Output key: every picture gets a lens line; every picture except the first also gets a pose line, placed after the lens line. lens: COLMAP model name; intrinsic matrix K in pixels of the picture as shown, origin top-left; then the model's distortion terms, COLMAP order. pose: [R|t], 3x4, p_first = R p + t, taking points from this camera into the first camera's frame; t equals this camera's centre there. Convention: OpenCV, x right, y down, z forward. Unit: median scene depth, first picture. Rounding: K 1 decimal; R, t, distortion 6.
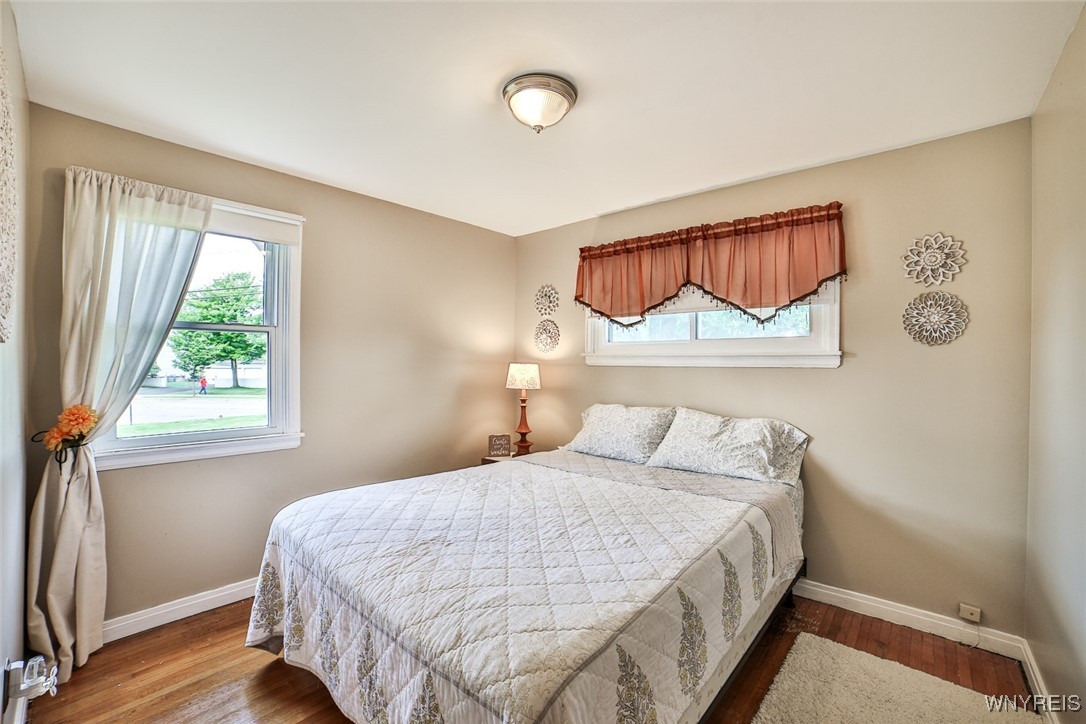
lens RADIAL K [[464.6, 0, 543.0], [0, 464.6, 362.0], [0, 0, 1]] dist [-0.097287, 0.029297]
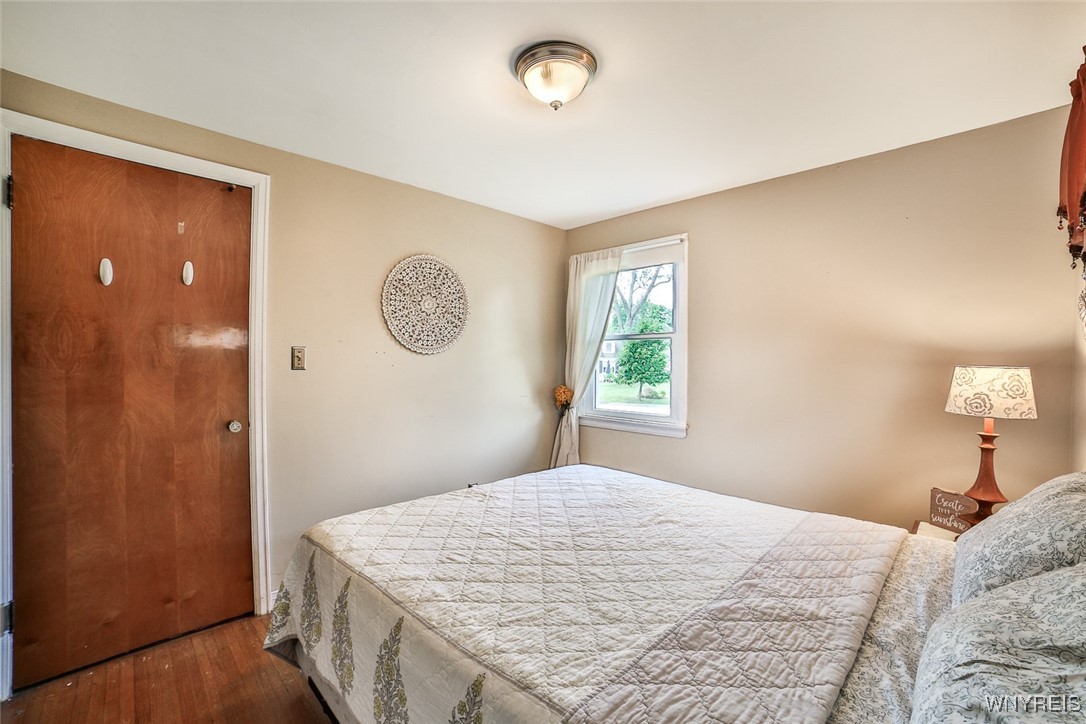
lens RADIAL K [[473.6, 0, 568.1], [0, 473.6, 365.7], [0, 0, 1]] dist [-0.099992, 0.031296]
pose [[-0.052197, 0.006859, -0.998613, 0.914181], [-0.003637, 0.999968, 0.007058, 0.000794], [0.998630, 0.004001, -0.052170, 1.074176]]
